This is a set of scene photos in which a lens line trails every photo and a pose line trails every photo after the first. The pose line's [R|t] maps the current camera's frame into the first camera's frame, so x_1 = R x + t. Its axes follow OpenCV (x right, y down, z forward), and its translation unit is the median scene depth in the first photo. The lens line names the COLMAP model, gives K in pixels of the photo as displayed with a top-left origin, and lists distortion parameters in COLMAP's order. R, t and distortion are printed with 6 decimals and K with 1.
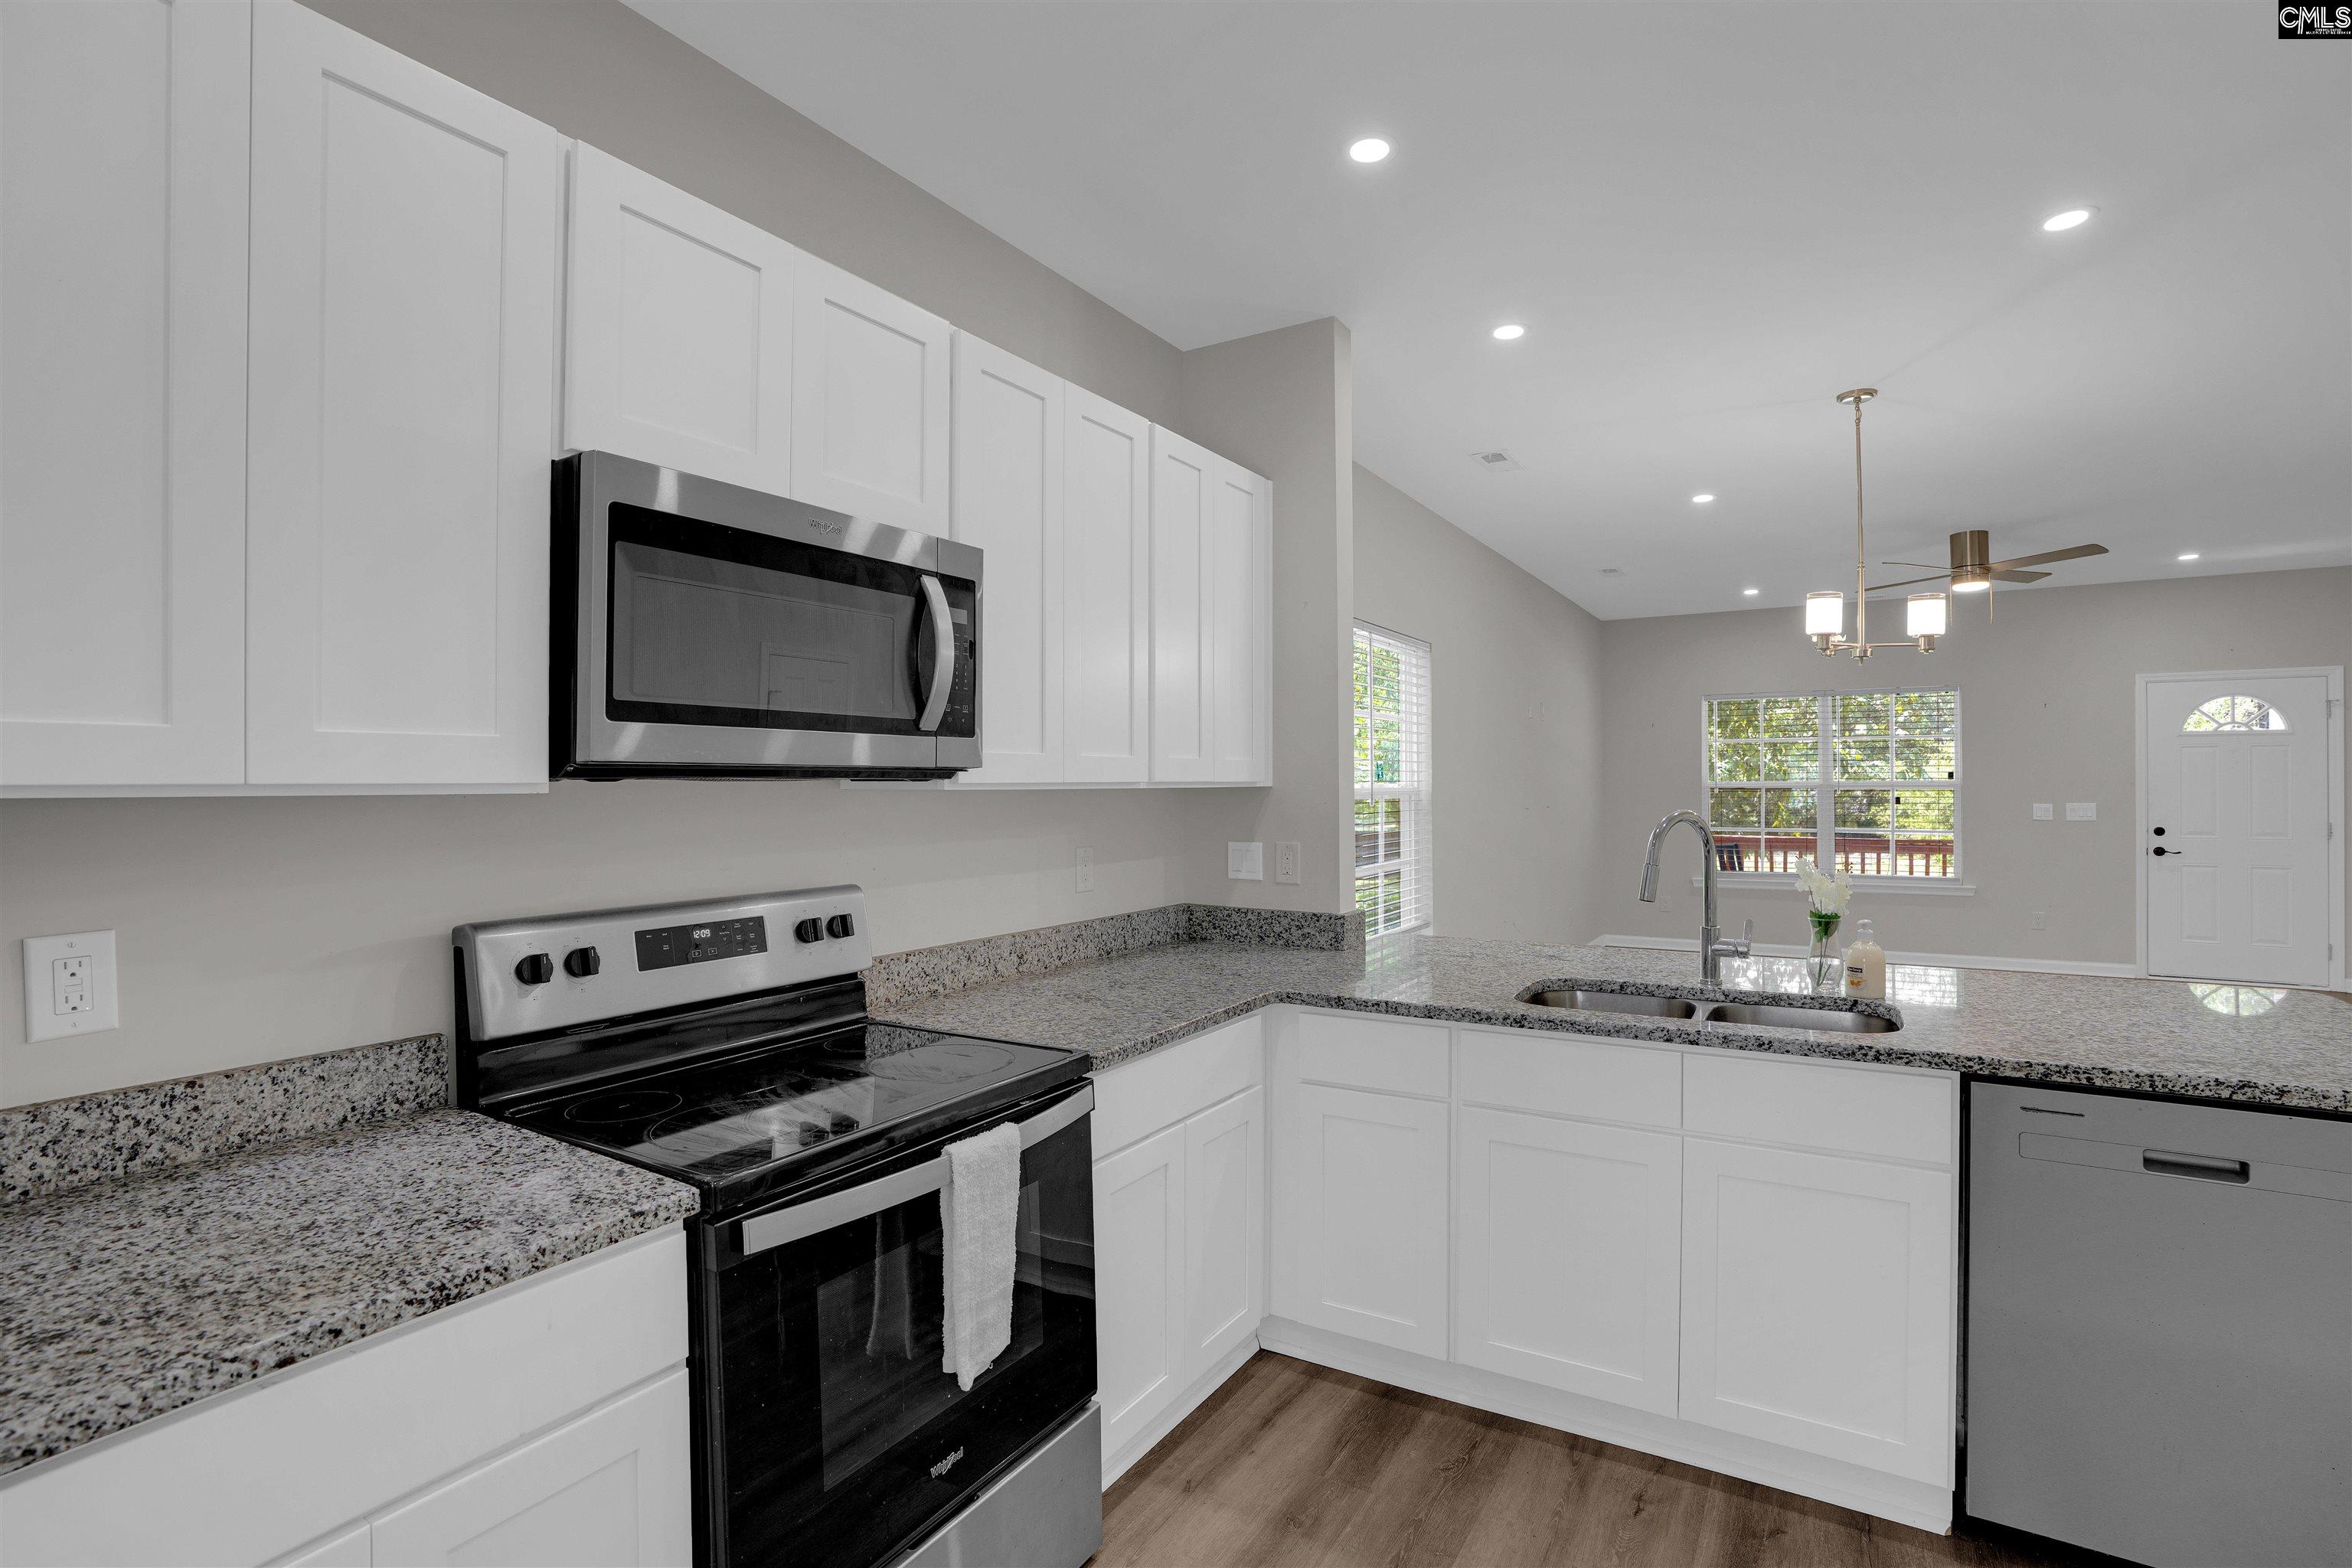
lens RADIAL K [[1093.4, 0, 1180.6], [0, 1093.4, 778.1], [0, 0, 1]] dist [-0.056658, 0.018157]
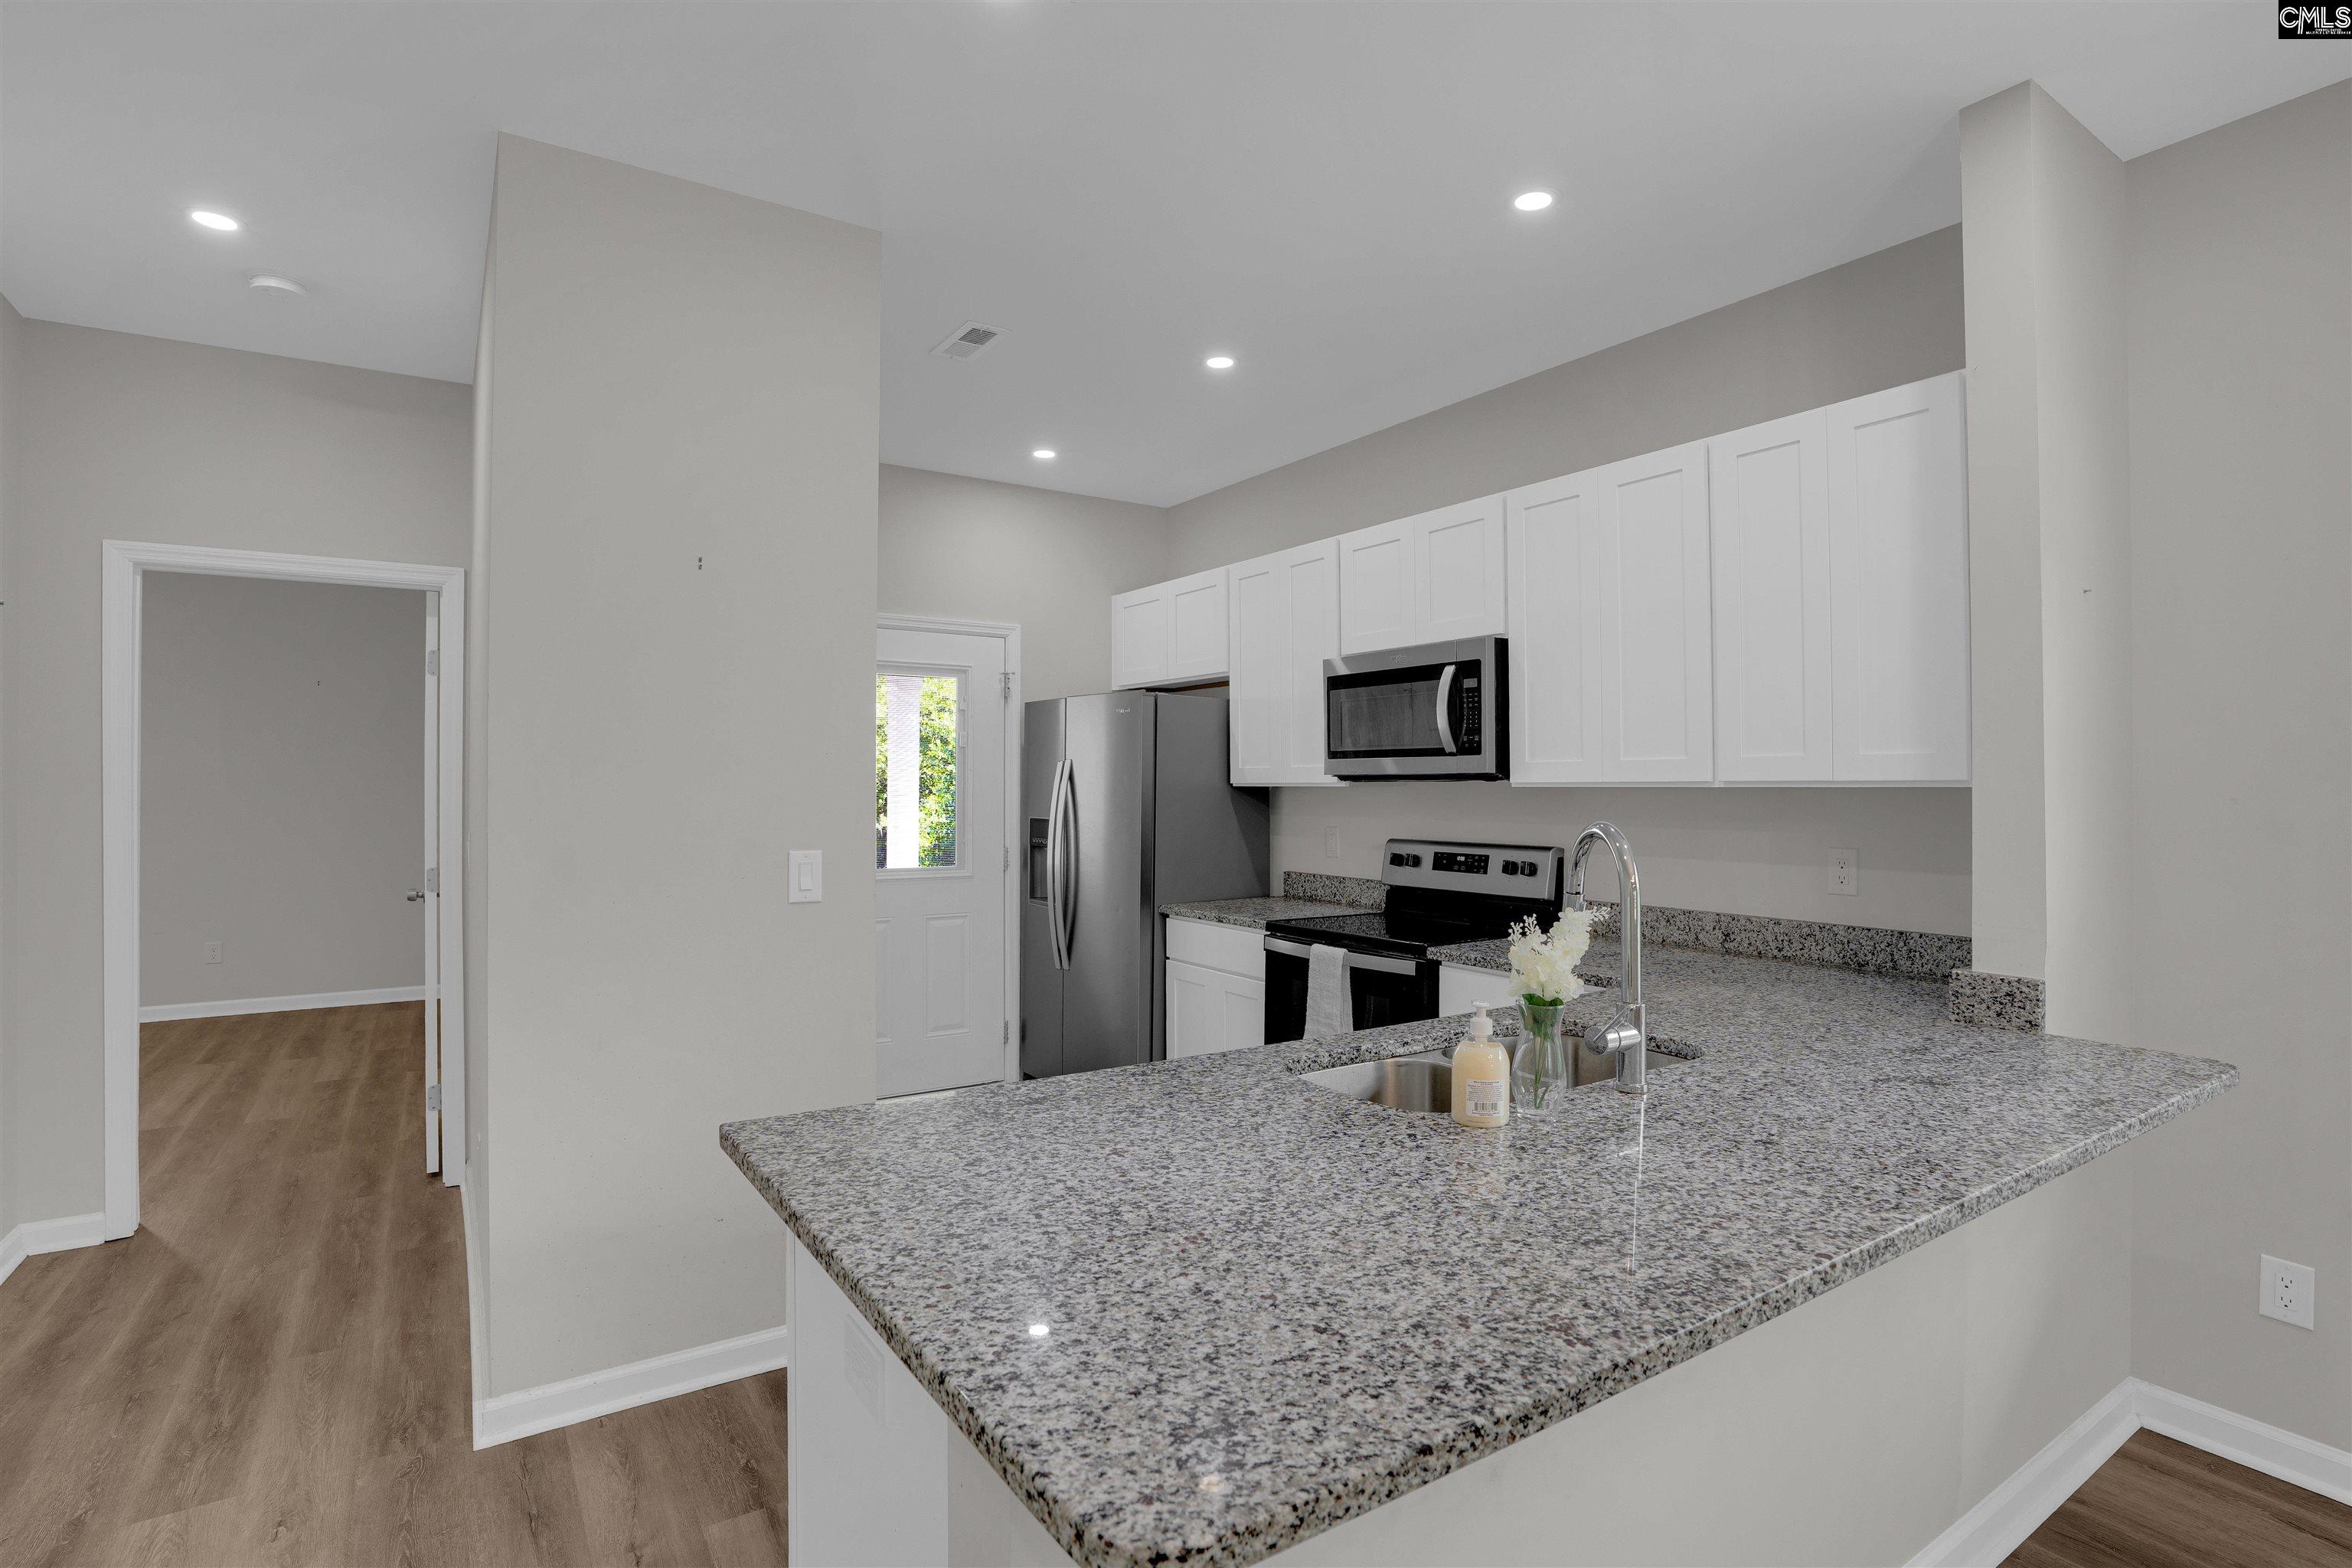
lens RADIAL K [[1106.8, 0, 1176.1], [0, 1106.8, 784.7], [0, 0, 1]] dist [-0.026034, 0.000526]
pose [[-0.401939, 0.004849, -0.915654, 1.227069], [0.008249, 0.999965, 0.001675, 0.000994], [0.915629, -0.006880, -0.401965, 1.015094]]
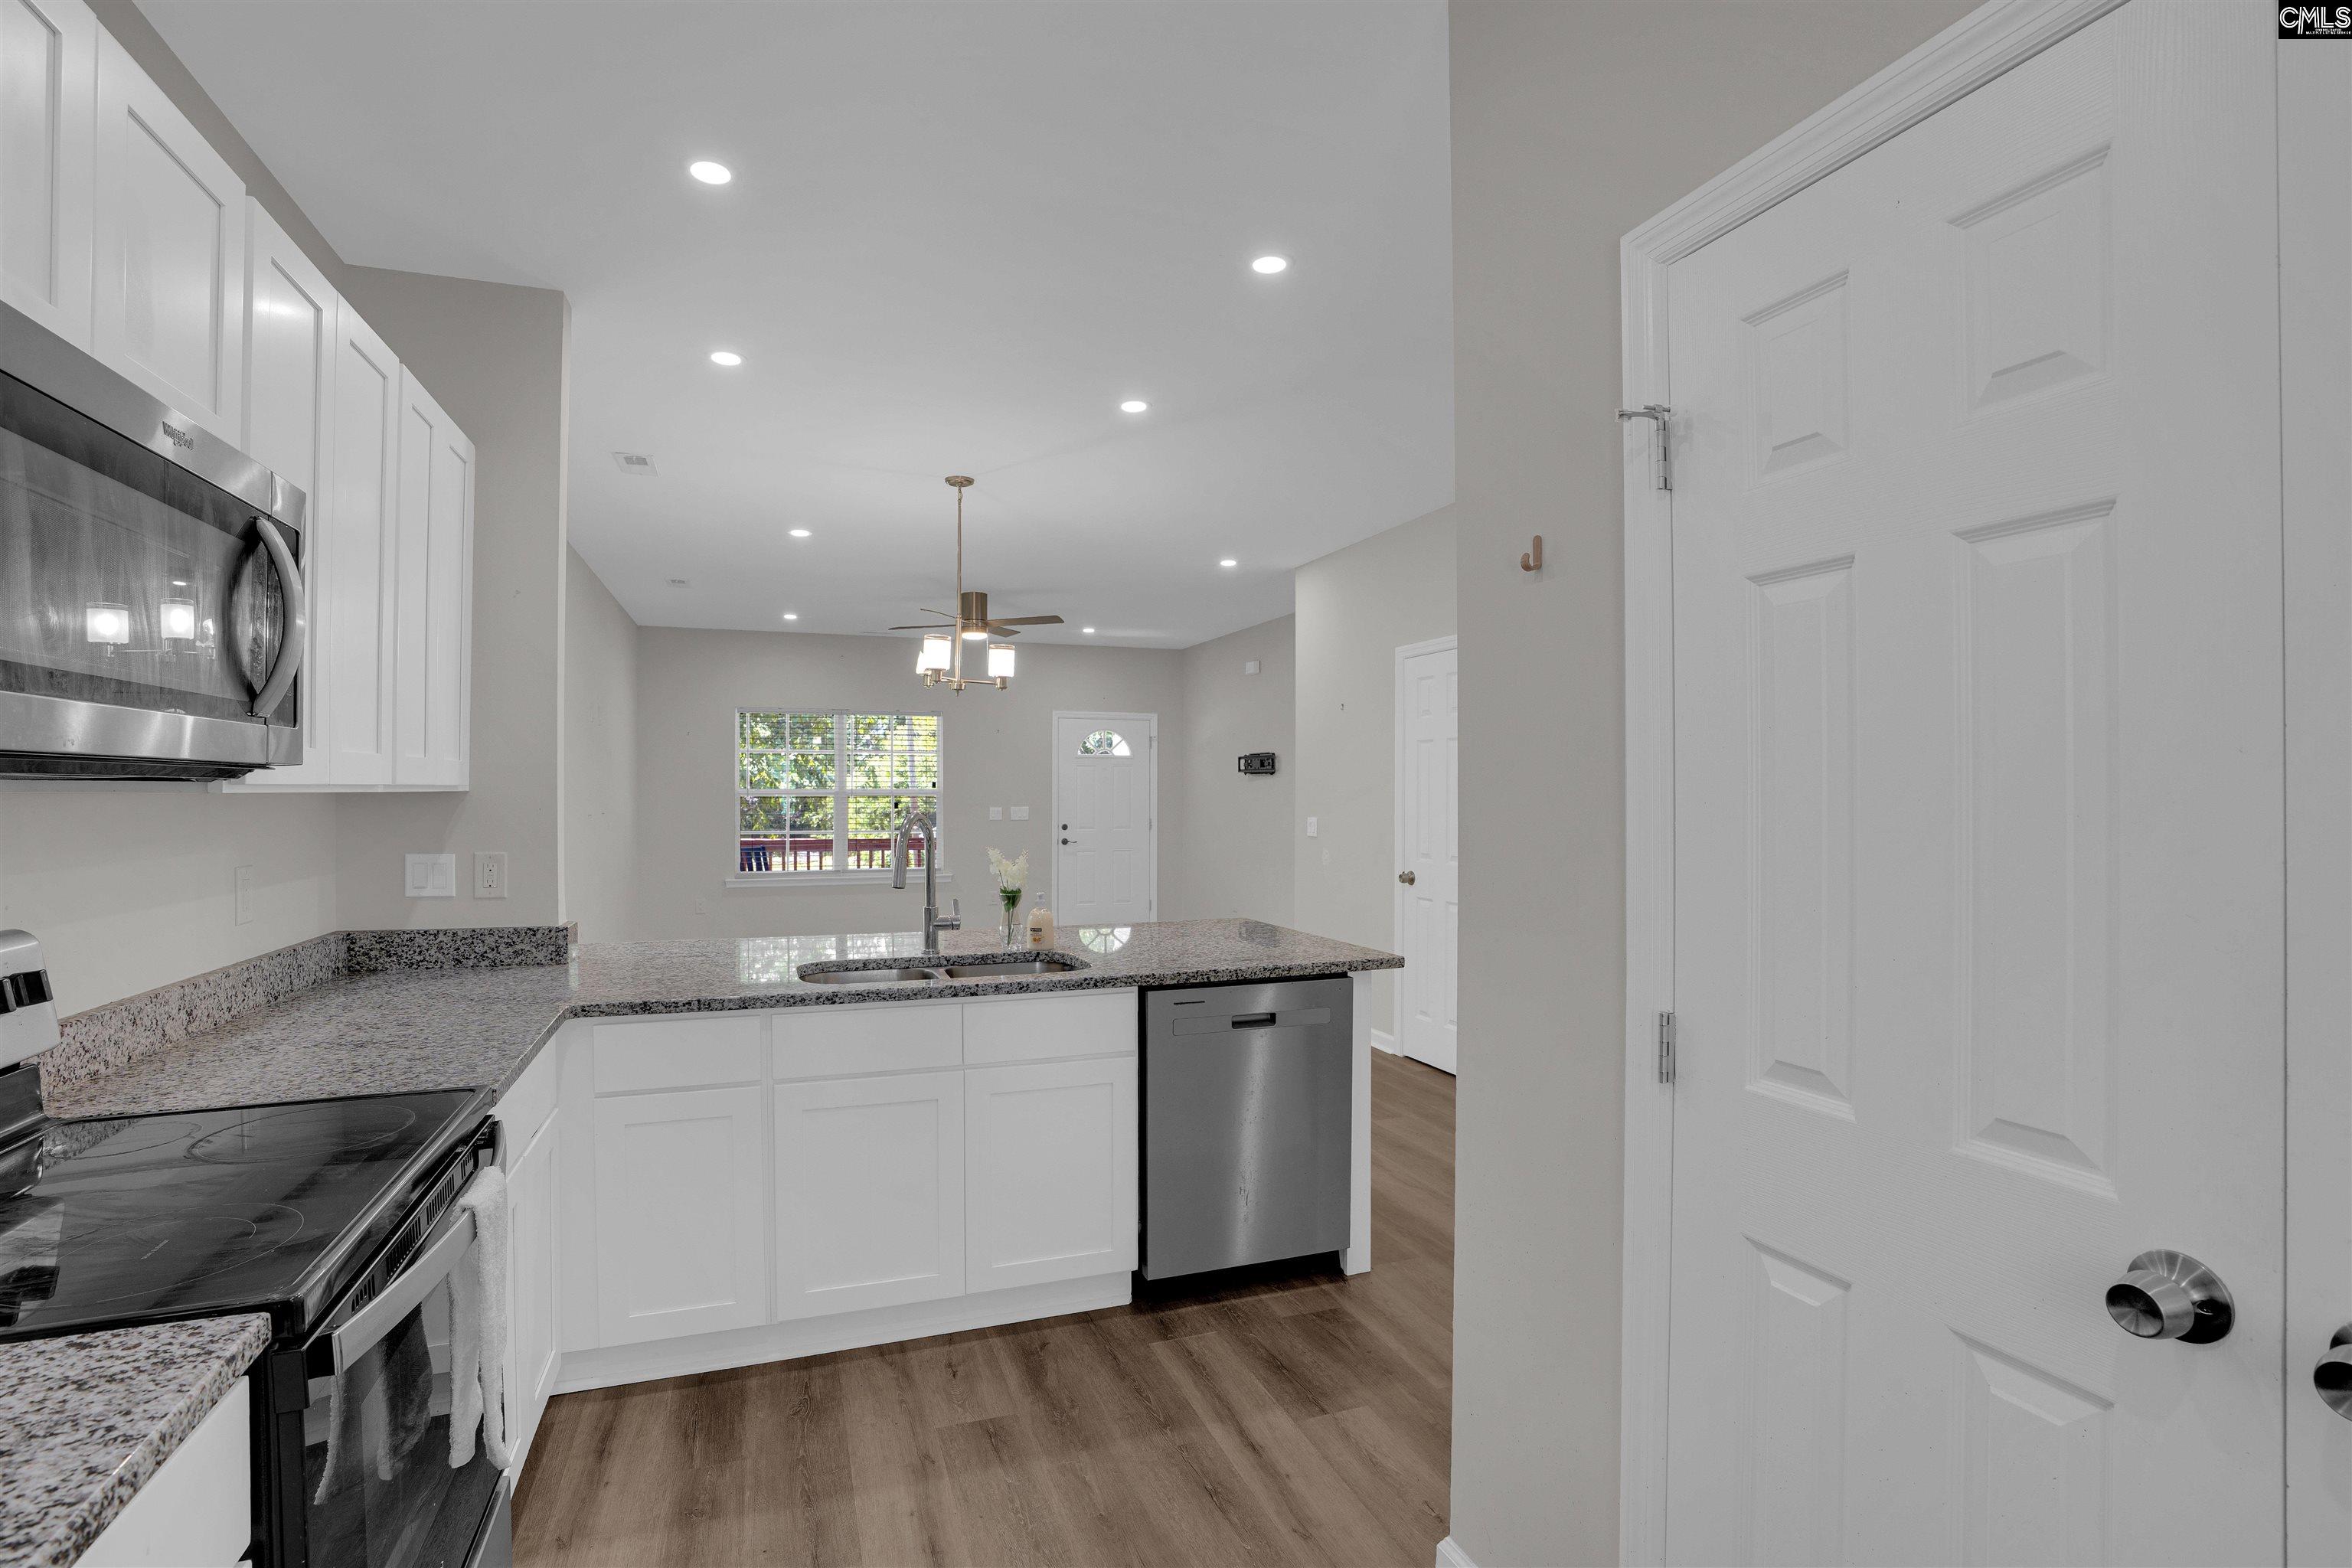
lens RADIAL K [[1093.4, 0, 1157.7], [0, 1093.4, 791.9], [0, 0, 1]] dist [-0.056658, 0.018157]
pose [[0.628668, 0.004848, 0.777659, -0.316518], [-0.010181, 0.999946, 0.001997, 0.002250], [-0.777607, -0.009173, 0.628684, 0.021561]]
